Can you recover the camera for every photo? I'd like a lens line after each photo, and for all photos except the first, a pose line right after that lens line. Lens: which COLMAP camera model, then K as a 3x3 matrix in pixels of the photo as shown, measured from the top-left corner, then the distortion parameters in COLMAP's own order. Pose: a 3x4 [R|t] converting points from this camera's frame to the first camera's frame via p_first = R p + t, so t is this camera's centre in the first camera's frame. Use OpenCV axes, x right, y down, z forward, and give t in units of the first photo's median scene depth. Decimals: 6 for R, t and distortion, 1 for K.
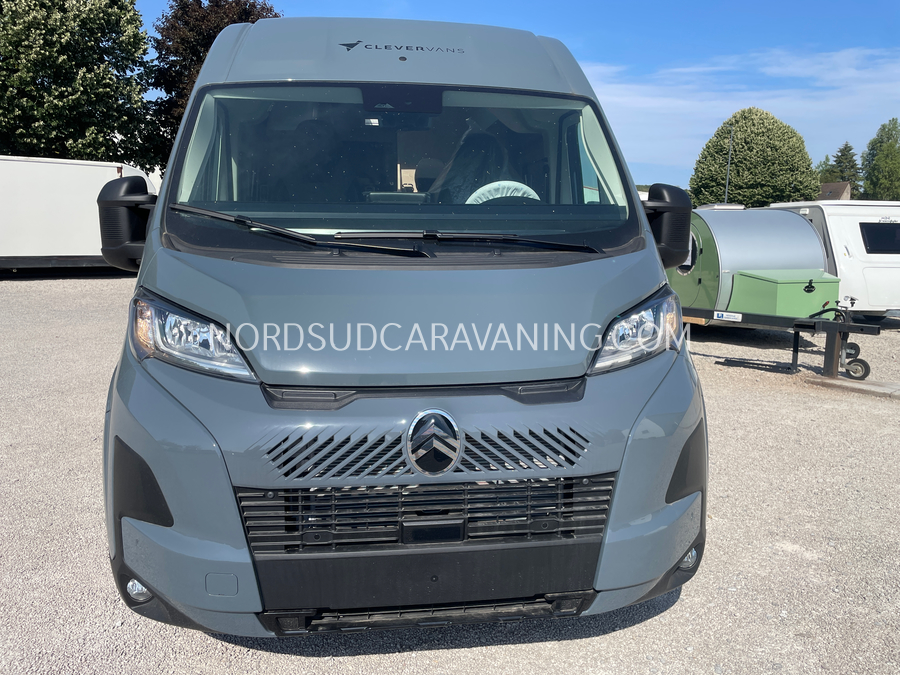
lens RADIAL K [[695.3, 0, 472.5], [0, 695.3, 337.7], [0, 0, 1]] dist [0.088995, -0.120737]
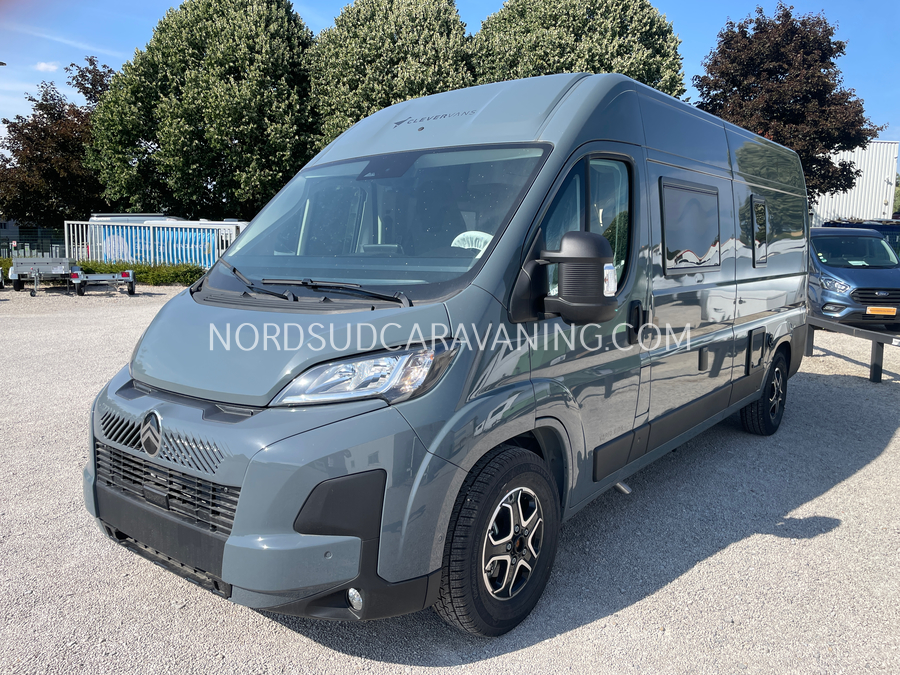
lens RADIAL K [[695.3, 0, 472.5], [0, 695.3, 337.7], [0, 0, 1]] dist [0.088995, -0.120737]
pose [[0.718373, 0.085929, -0.690331, 0.097225], [-0.108433, 0.994044, 0.010895, -0.008917], [0.687156, 0.067028, 0.723412, 0.029084]]
